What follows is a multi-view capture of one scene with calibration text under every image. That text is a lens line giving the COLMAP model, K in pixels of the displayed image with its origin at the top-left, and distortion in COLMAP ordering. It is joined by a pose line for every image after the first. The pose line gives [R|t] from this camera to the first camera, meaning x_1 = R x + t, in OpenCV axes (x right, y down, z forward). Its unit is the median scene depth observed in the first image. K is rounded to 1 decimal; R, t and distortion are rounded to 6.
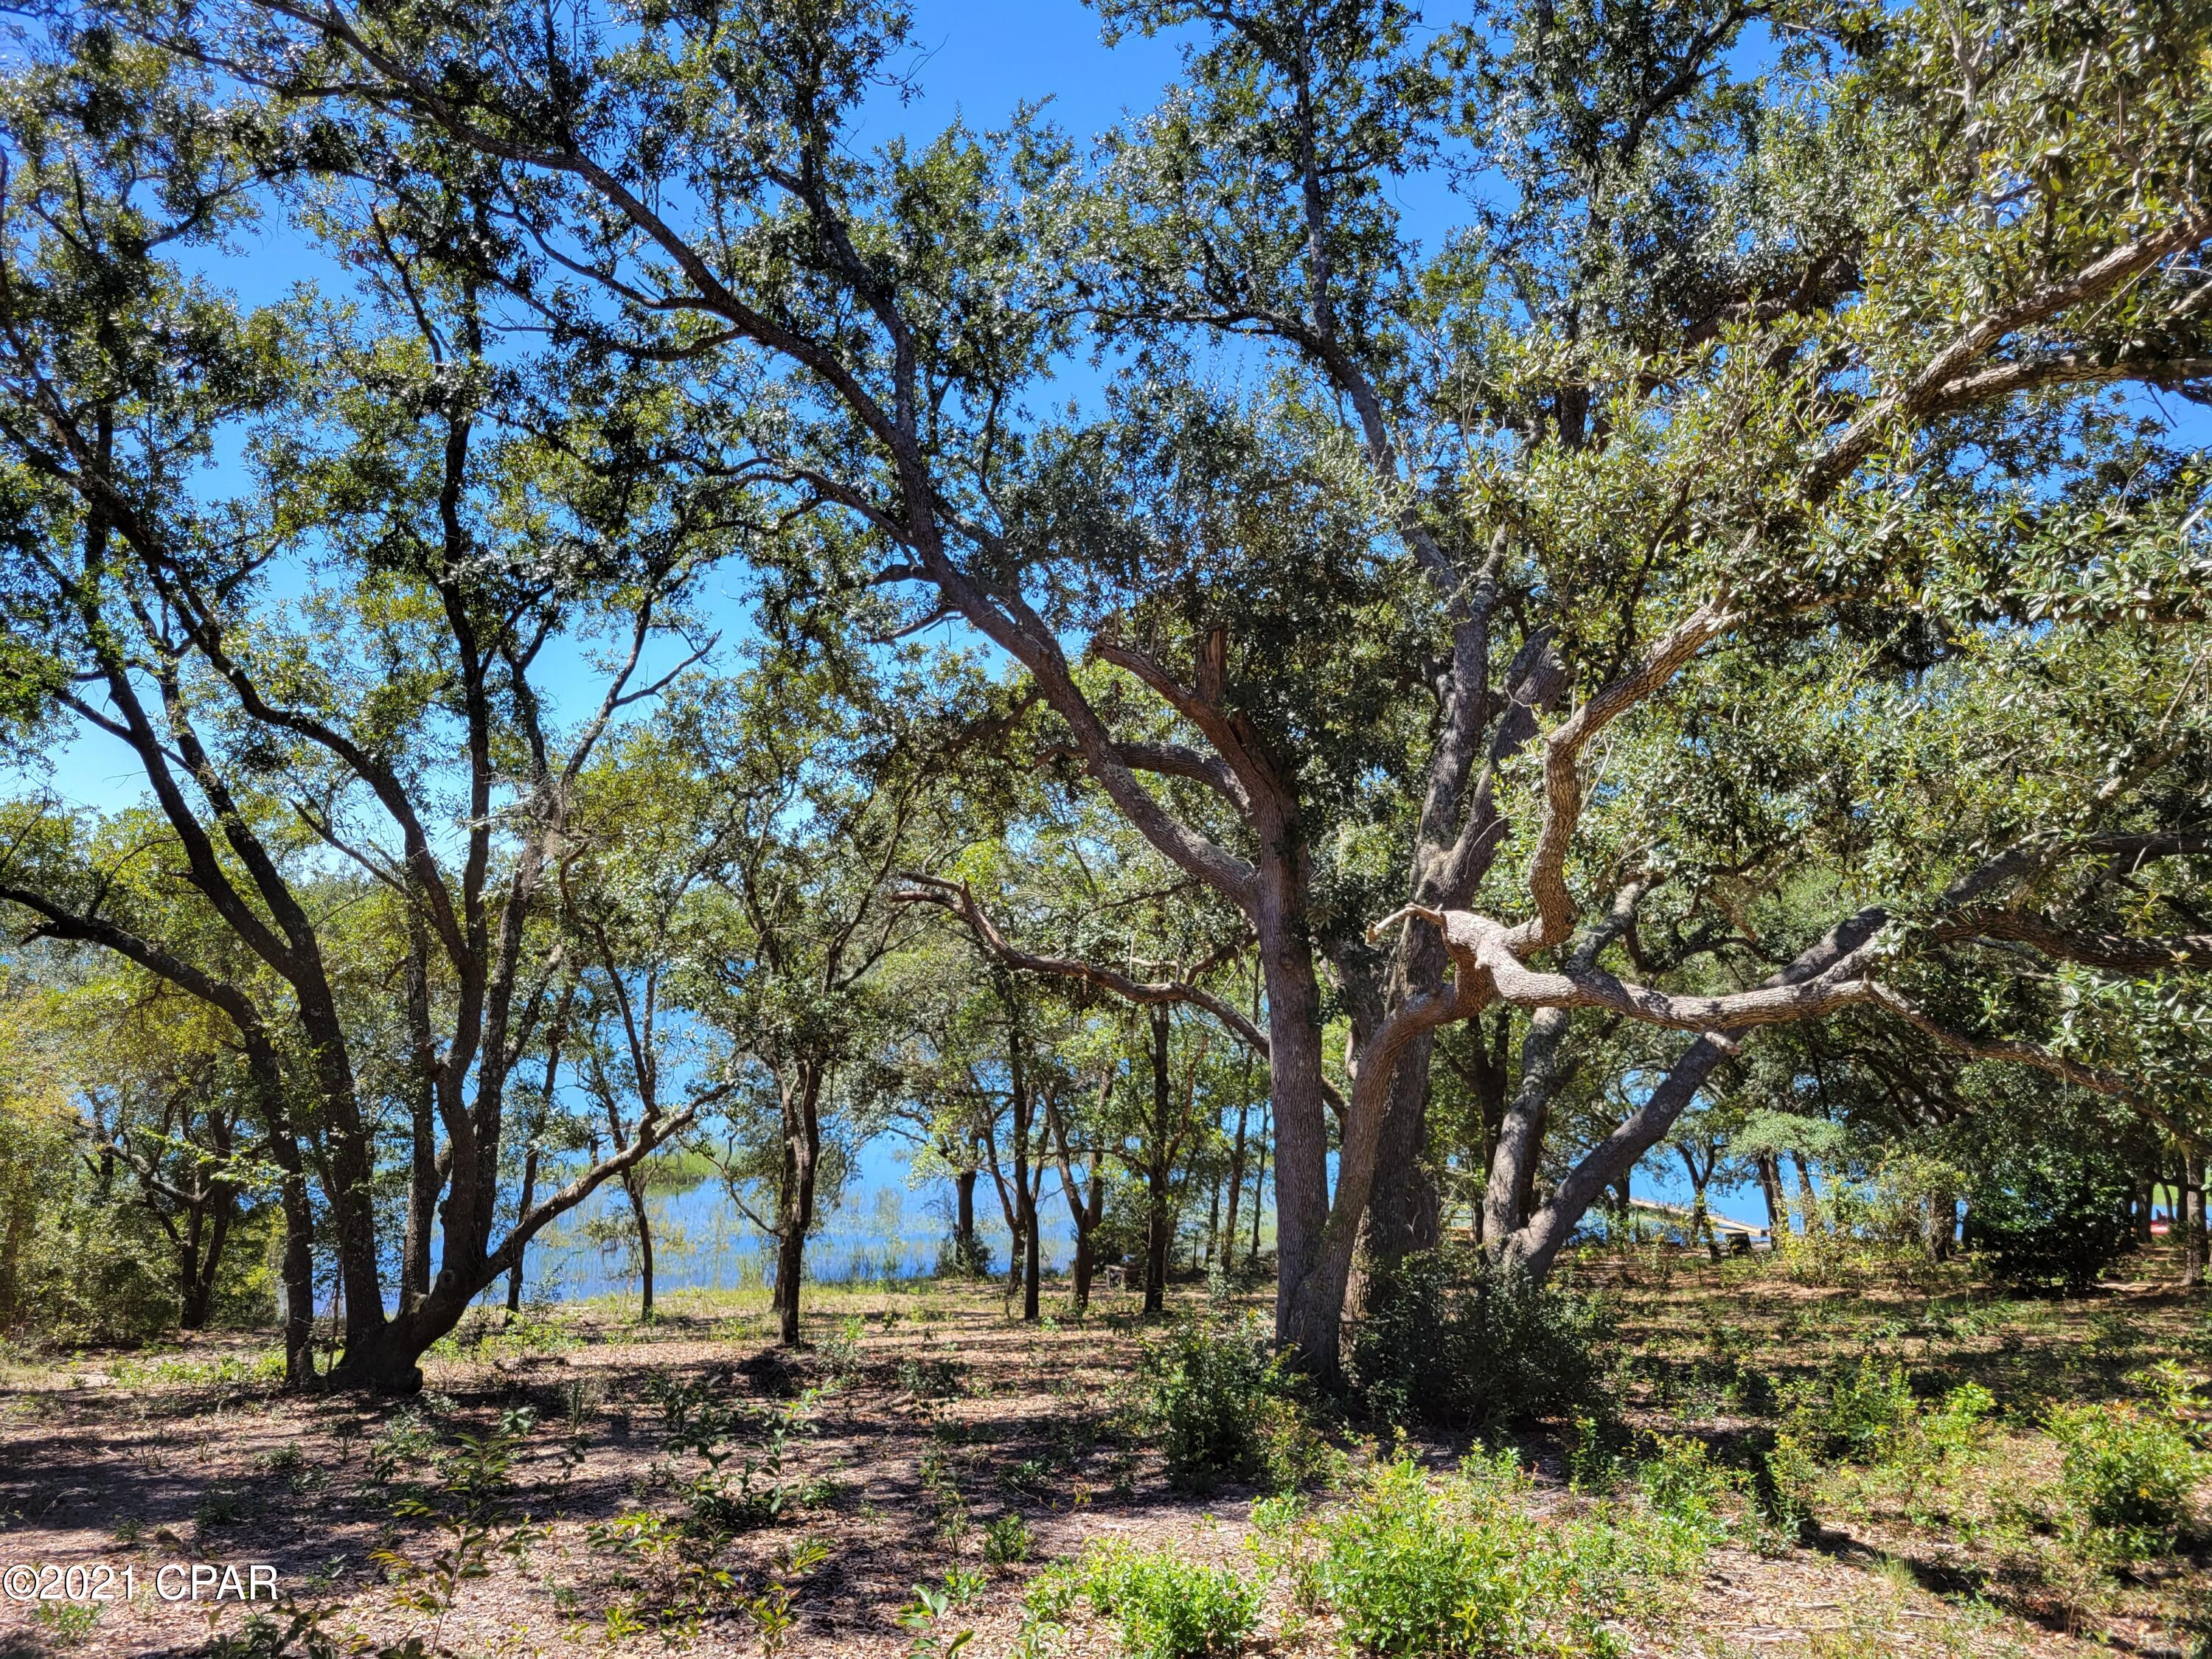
lens RADIAL K [[1749.3, 0, 1133.7], [0, 1749.3, 840.6], [0, 0, 1]] dist [0.051156, -0.048403]
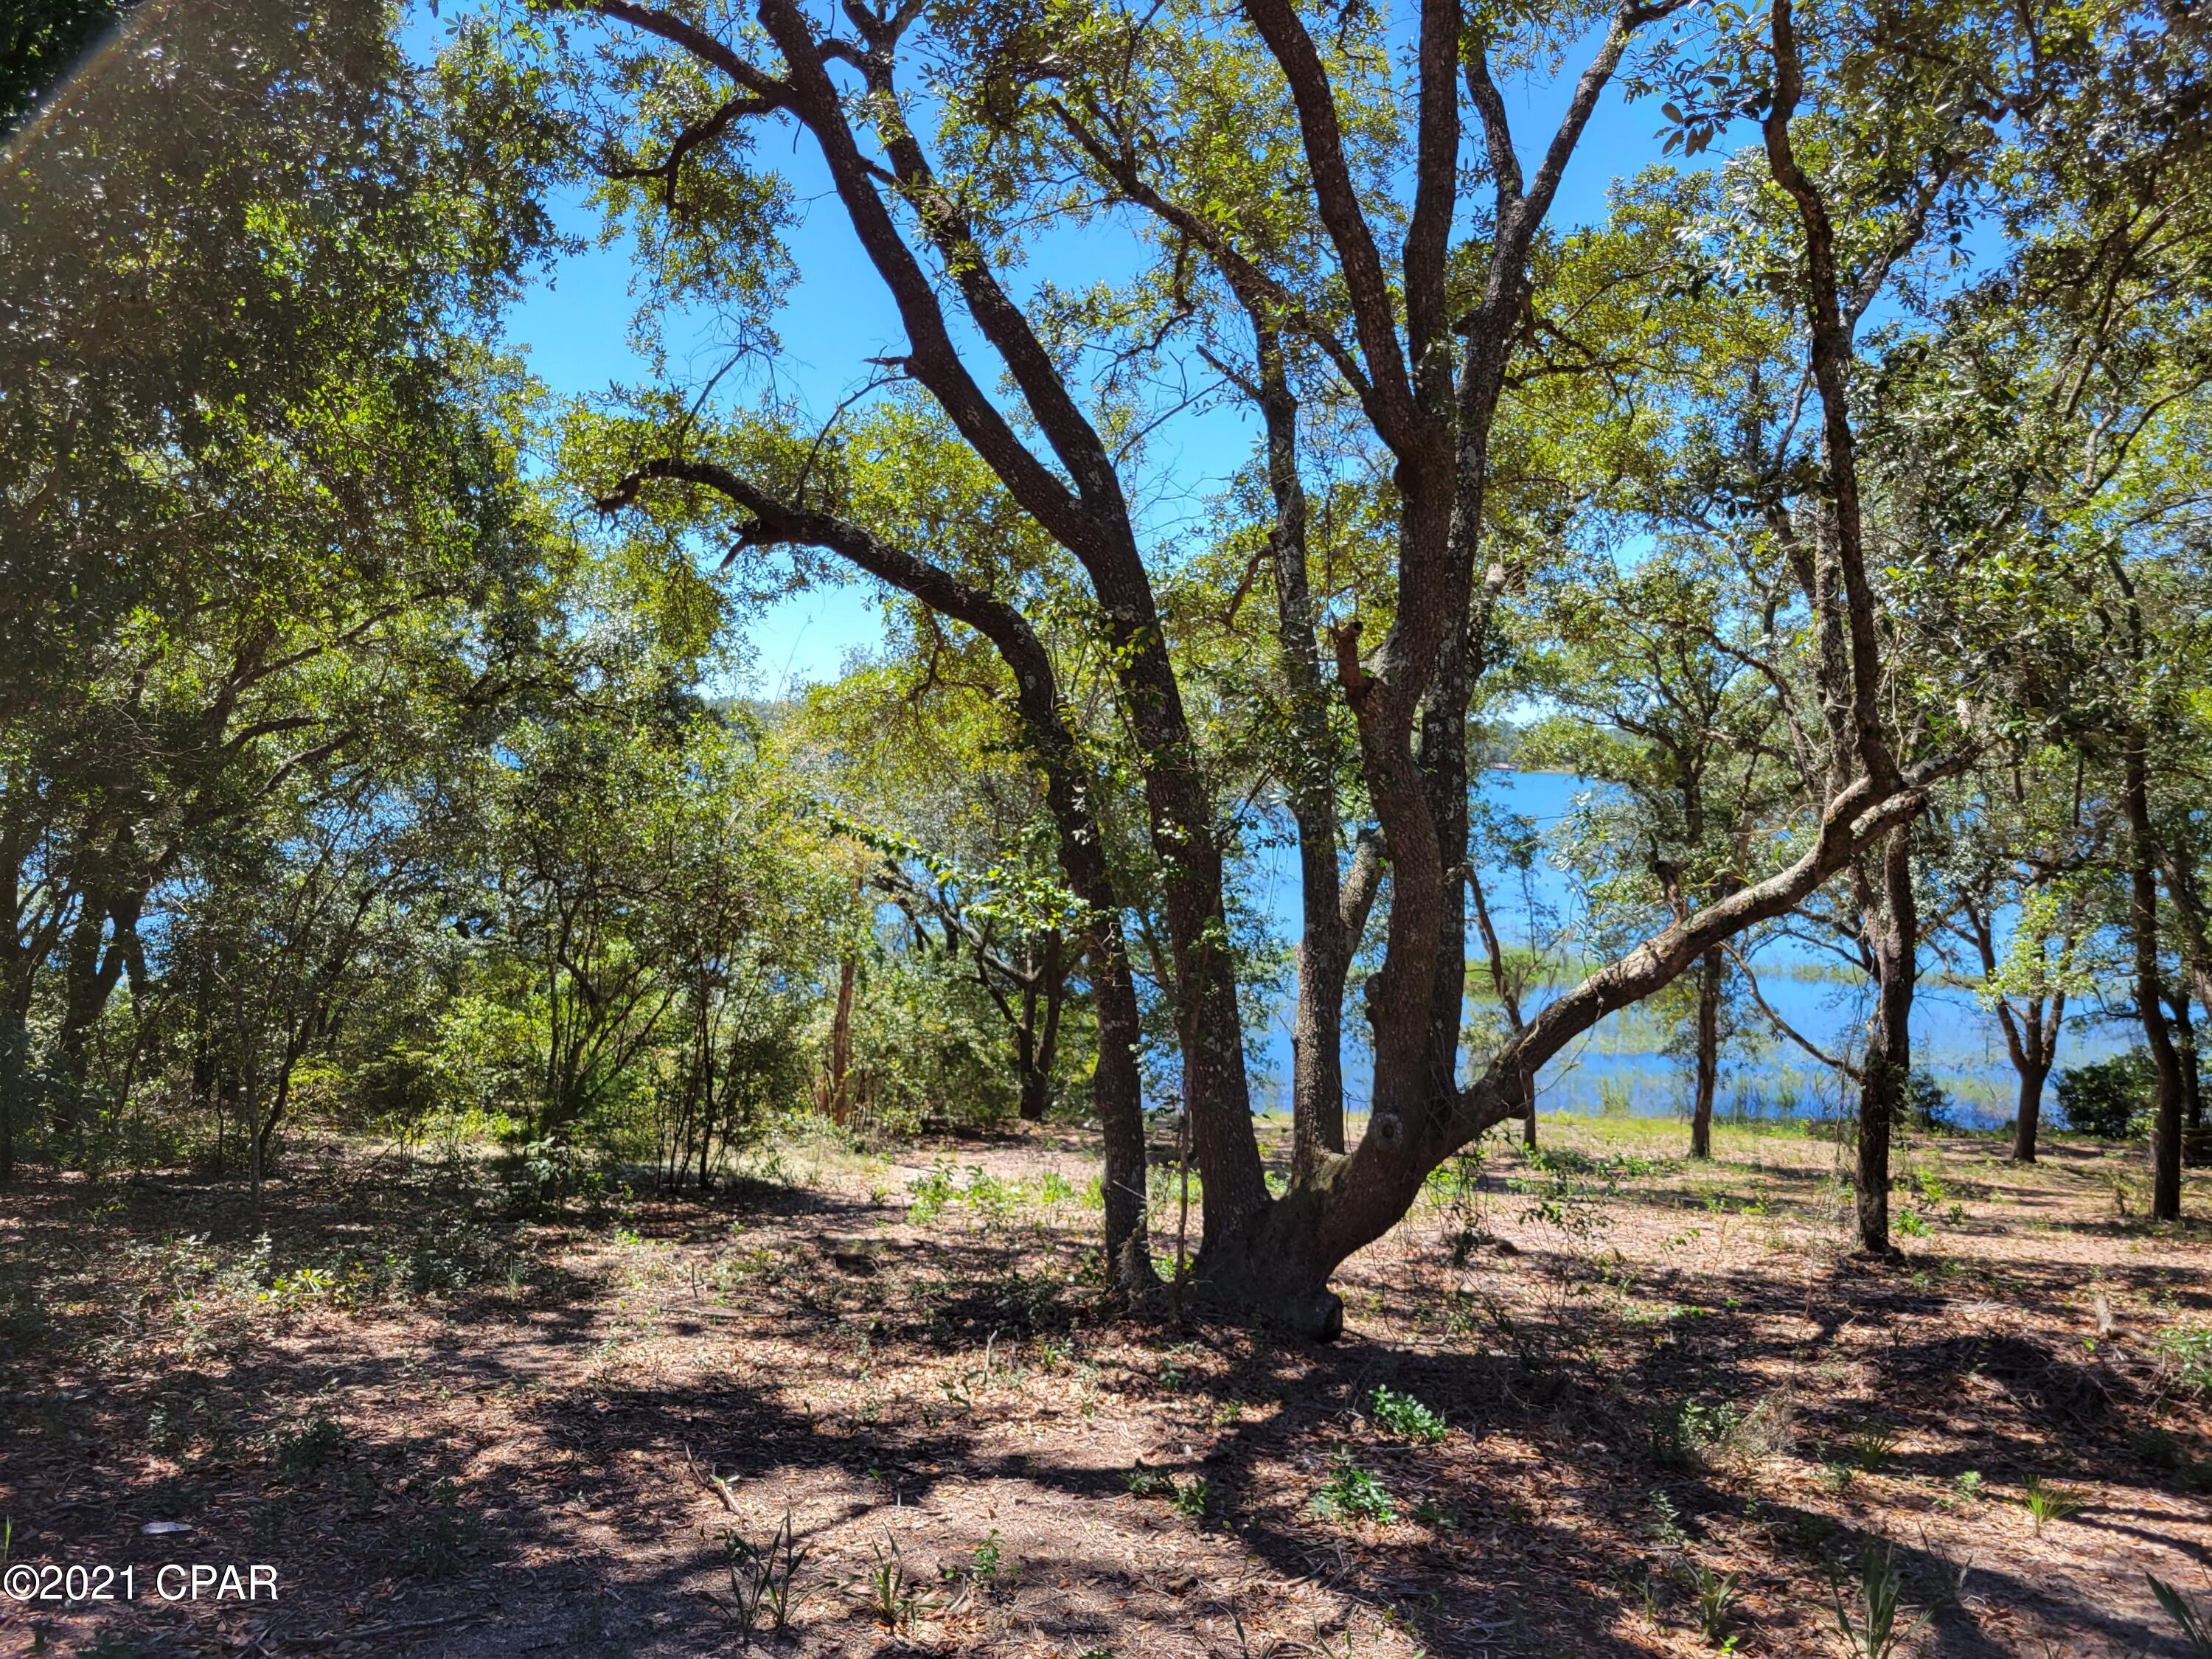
lens RADIAL K [[1749.3, 0, 1133.7], [0, 1749.3, 840.6], [0, 0, 1]] dist [0.051156, -0.048403]
pose [[0.905324, 0.007169, -0.424661, -0.227371], [0.036626, 0.994815, 0.094876, 0.110733], [0.423140, -0.101447, 0.900367, 0.499435]]
